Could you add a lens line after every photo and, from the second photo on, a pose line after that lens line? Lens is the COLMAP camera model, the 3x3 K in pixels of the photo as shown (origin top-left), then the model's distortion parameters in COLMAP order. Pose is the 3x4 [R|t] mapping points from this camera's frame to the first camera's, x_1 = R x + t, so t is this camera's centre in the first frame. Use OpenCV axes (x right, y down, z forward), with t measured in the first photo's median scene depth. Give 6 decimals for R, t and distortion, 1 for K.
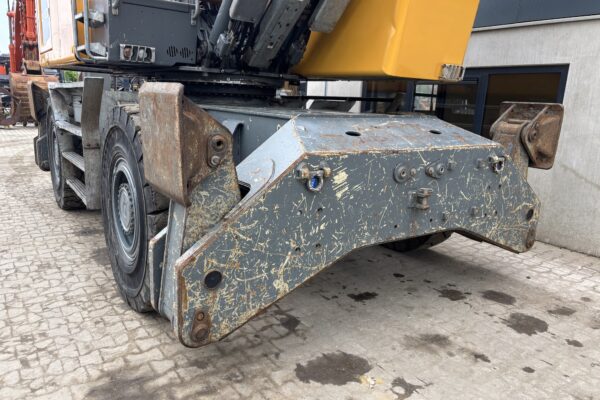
lens RADIAL K [[458.0, 0, 302.9], [0, 458.0, 200.4], [0, 0, 1]] dist [0.014131, 0.003484]
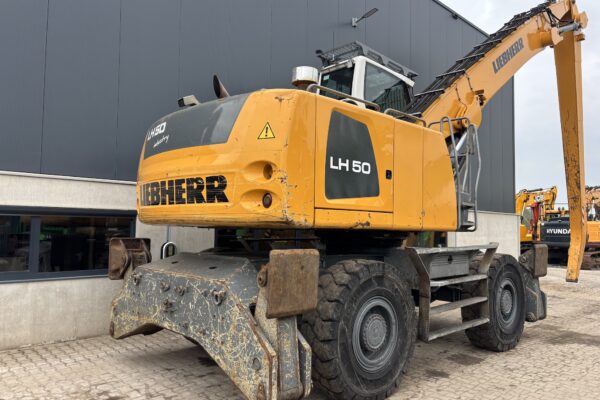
lens RADIAL K [[458.8, 0, 296.9], [0, 458.8, 198.4], [0, 0, 1]] dist [0.009077, -0.000049]
pose [[-0.145117, 0.016106, 0.989283, -1.901657], [0.191214, 0.981474, 0.012070, -0.536853], [-0.970762, 0.190917, -0.145508, 1.739509]]
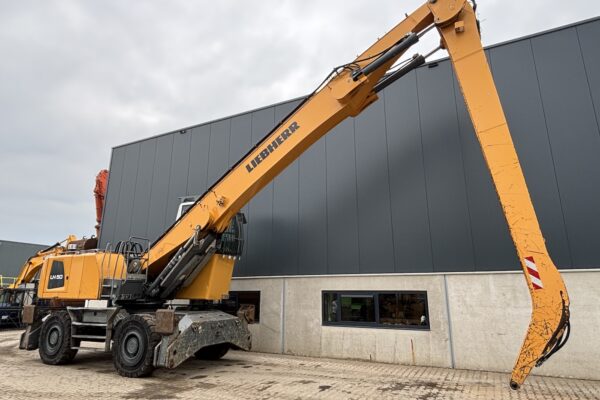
lens RADIAL K [[363.2, 0, 300.8], [0, 363.2, 196.5], [0, 0, 1]] dist [0.037955, -0.051177]
pose [[0.884703, 0.075297, 0.460034, -0.493144], [0.139829, 0.898559, -0.415980, 0.262623], [-0.444690, 0.432345, 0.784429, -1.743532]]
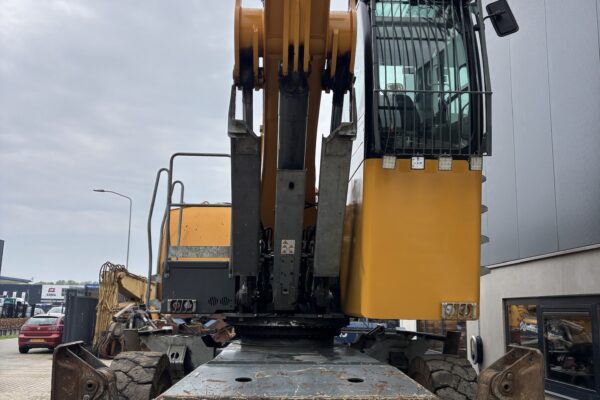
lens RADIAL K [[606.8, 0, 298.3], [0, 606.8, 192.2], [0, 0, 1]] dist [0.036980, -0.007965]
pose [[0.845679, -0.133419, -0.516746, 0.749478], [-0.092225, 0.917148, -0.387729, -0.000063], [0.525663, 0.375552, 0.763308, -0.171103]]
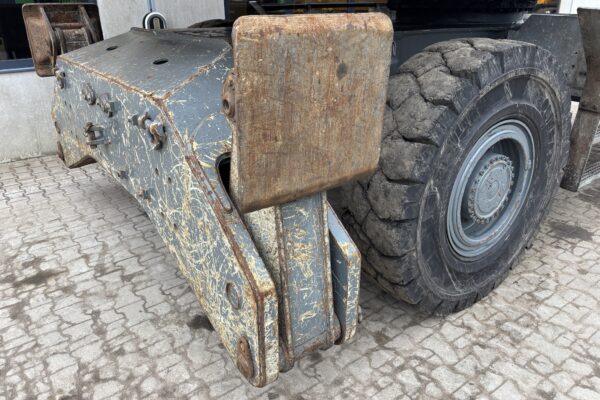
lens RADIAL K [[458.8, 0, 296.9], [0, 458.8, 198.4], [0, 0, 1]] dist [0.009077, -0.000049]
pose [[-0.029736, -0.440516, 0.897252, -1.296754], [0.220710, 0.872599, 0.435727, -0.453130], [-0.974886, 0.210989, 0.071278, 1.645202]]
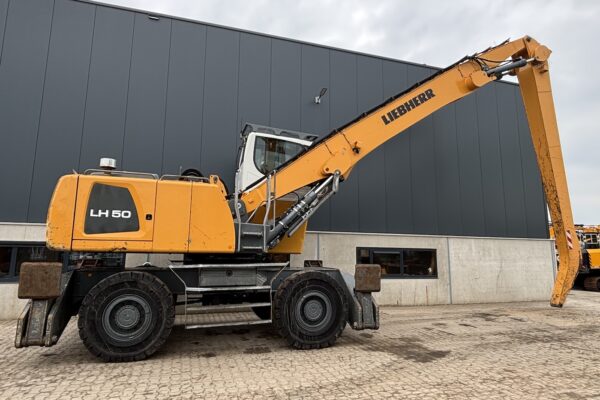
lens RADIAL K [[363.2, 0, 300.8], [0, 363.2, 196.5], [0, 0, 1]] dist [0.037955, -0.051177]
pose [[0.299011, 0.105320, 0.948420, -2.017209], [0.207150, 0.963026, -0.172251, -0.219578], [-0.931494, 0.247970, 0.266139, 0.270389]]
